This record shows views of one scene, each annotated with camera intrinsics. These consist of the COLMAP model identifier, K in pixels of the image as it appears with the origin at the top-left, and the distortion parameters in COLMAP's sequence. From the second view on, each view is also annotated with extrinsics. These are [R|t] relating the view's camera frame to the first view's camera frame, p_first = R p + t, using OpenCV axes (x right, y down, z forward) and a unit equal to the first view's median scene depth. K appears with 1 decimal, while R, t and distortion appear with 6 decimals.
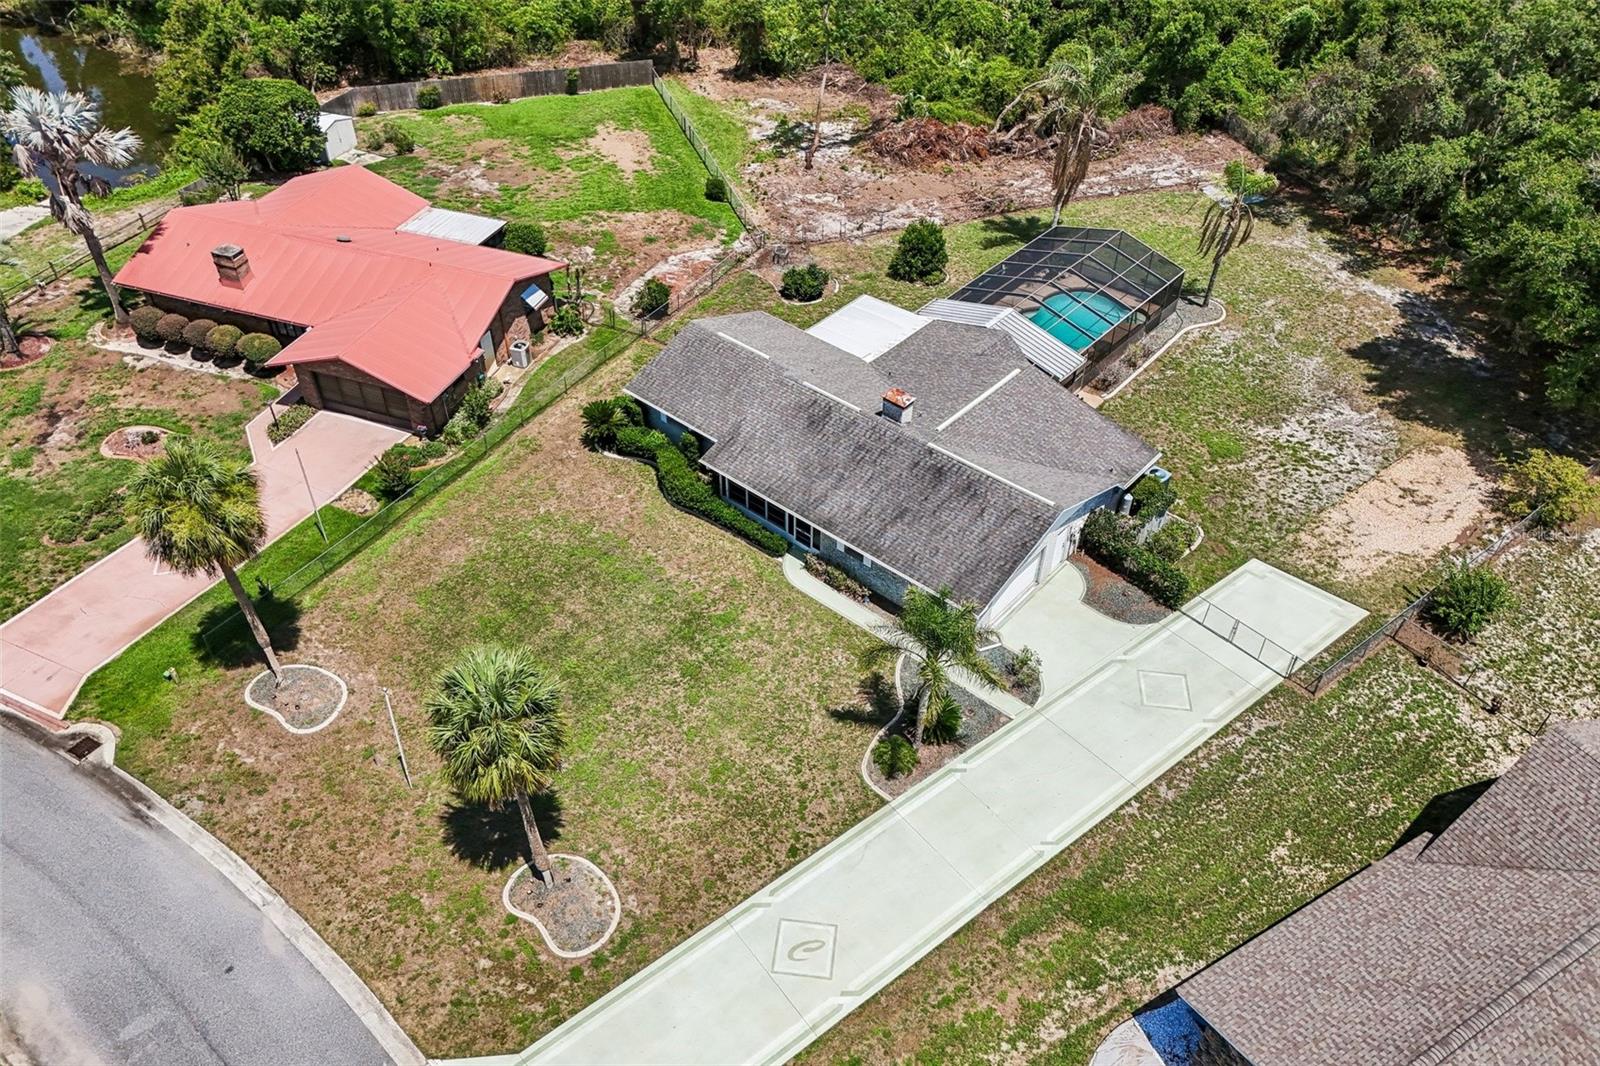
lens RADIAL K [[1180.9, 0, 802.1], [0, 1180.9, 530.9], [0, 0, 1]] dist [0.063426, -0.051264]
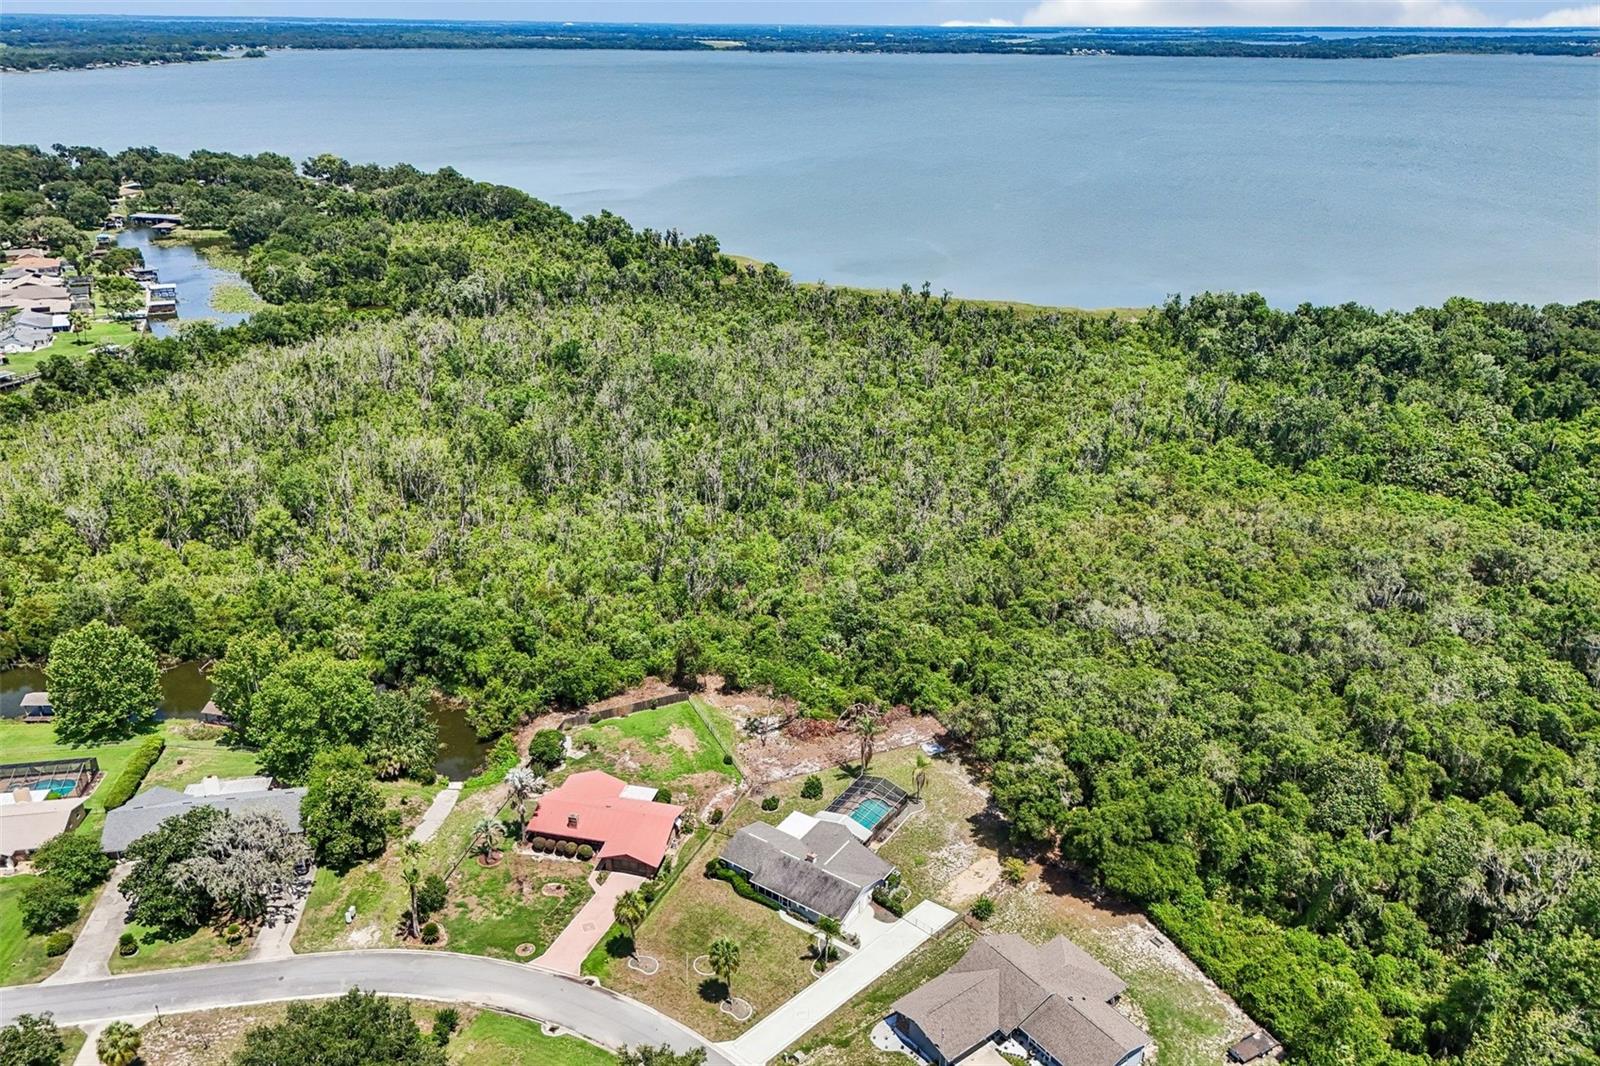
lens RADIAL K [[1180.9, 0, 803.6], [0, 1180.9, 531.0], [0, 0, 1]] dist [0.063426, -0.051264]
pose [[0.993362, -0.047473, 0.104776, -0.212141], [0.076829, 0.951725, -0.297182, 0.004567], [-0.085610, 0.303259, 0.949055, -2.091408]]
